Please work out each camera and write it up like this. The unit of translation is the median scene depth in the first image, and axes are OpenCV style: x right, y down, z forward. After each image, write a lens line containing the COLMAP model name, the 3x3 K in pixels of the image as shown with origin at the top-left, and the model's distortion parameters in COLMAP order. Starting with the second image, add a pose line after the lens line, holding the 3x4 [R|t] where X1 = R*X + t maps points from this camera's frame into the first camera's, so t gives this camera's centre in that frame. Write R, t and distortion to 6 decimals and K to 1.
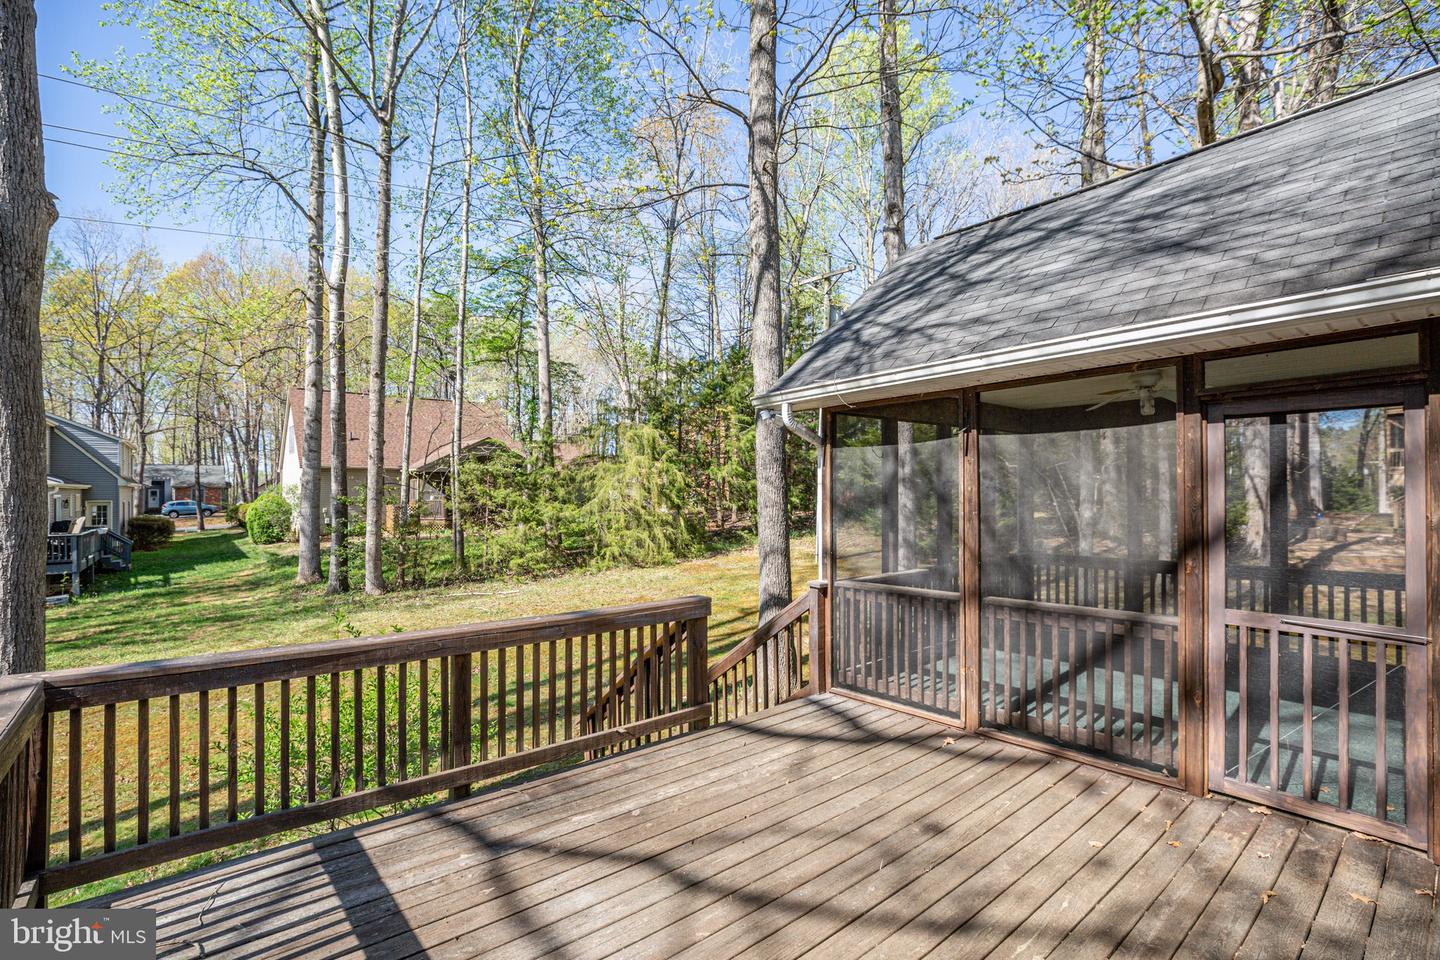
lens RADIAL K [[649.2, 0, 698.8], [0, 649.2, 490.6], [0, 0, 1]] dist [-0.011980, 0.004392]
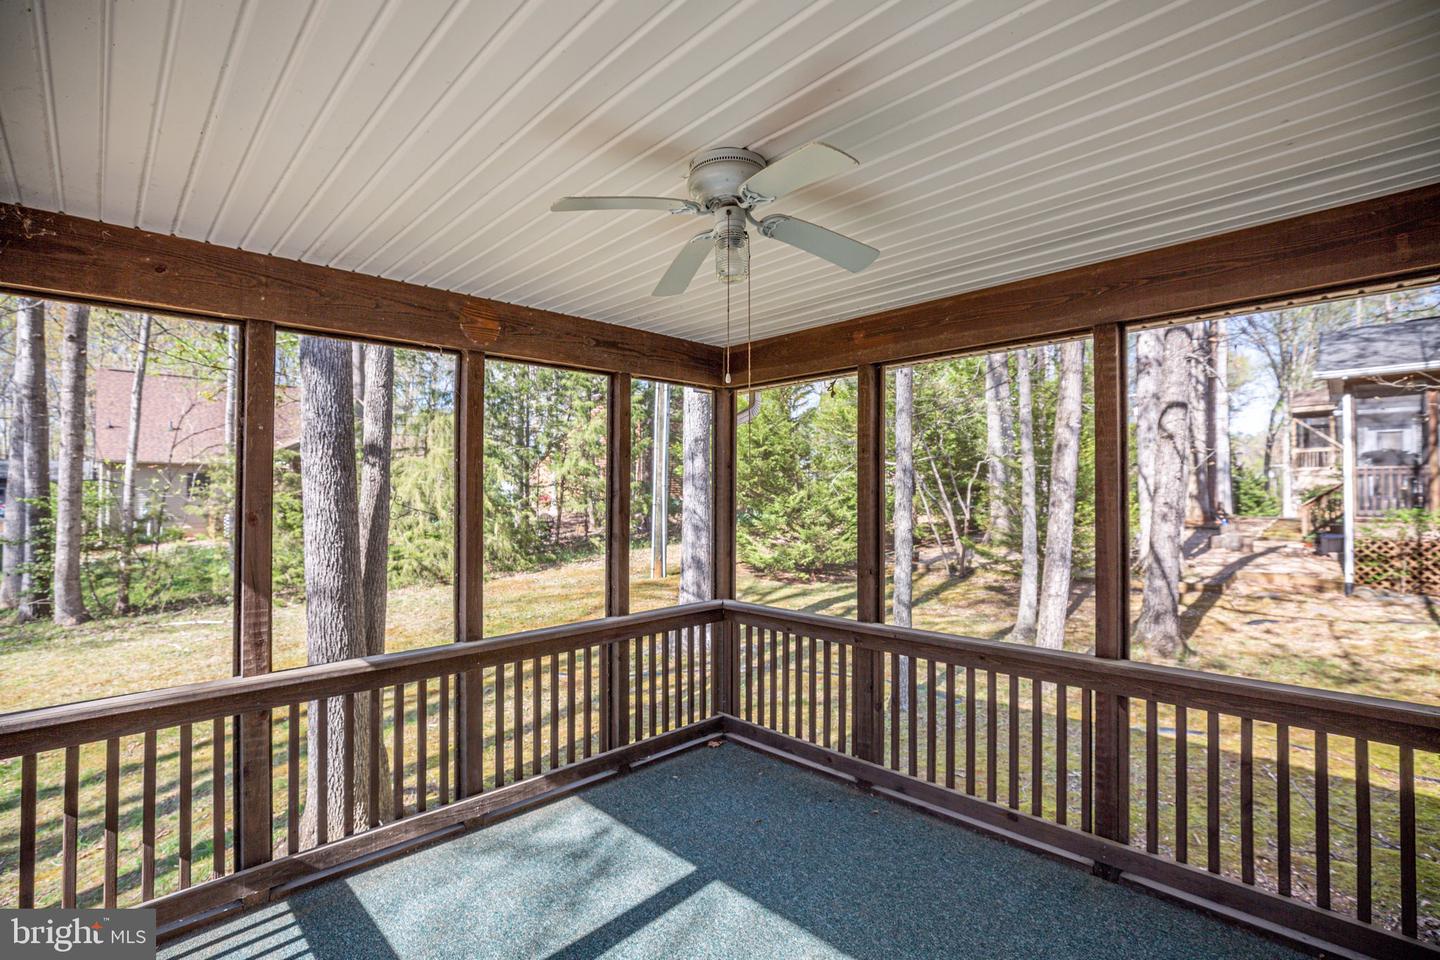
lens RADIAL K [[649.2, 0, 704.3], [0, 649.2, 483.6], [0, 0, 1]] dist [-0.011980, 0.004392]
pose [[0.996660, 0.004653, 0.081536, 0.161252], [-0.003714, 0.999925, -0.011663, -0.000196], [-0.081585, 0.011321, 0.996602, 0.157199]]
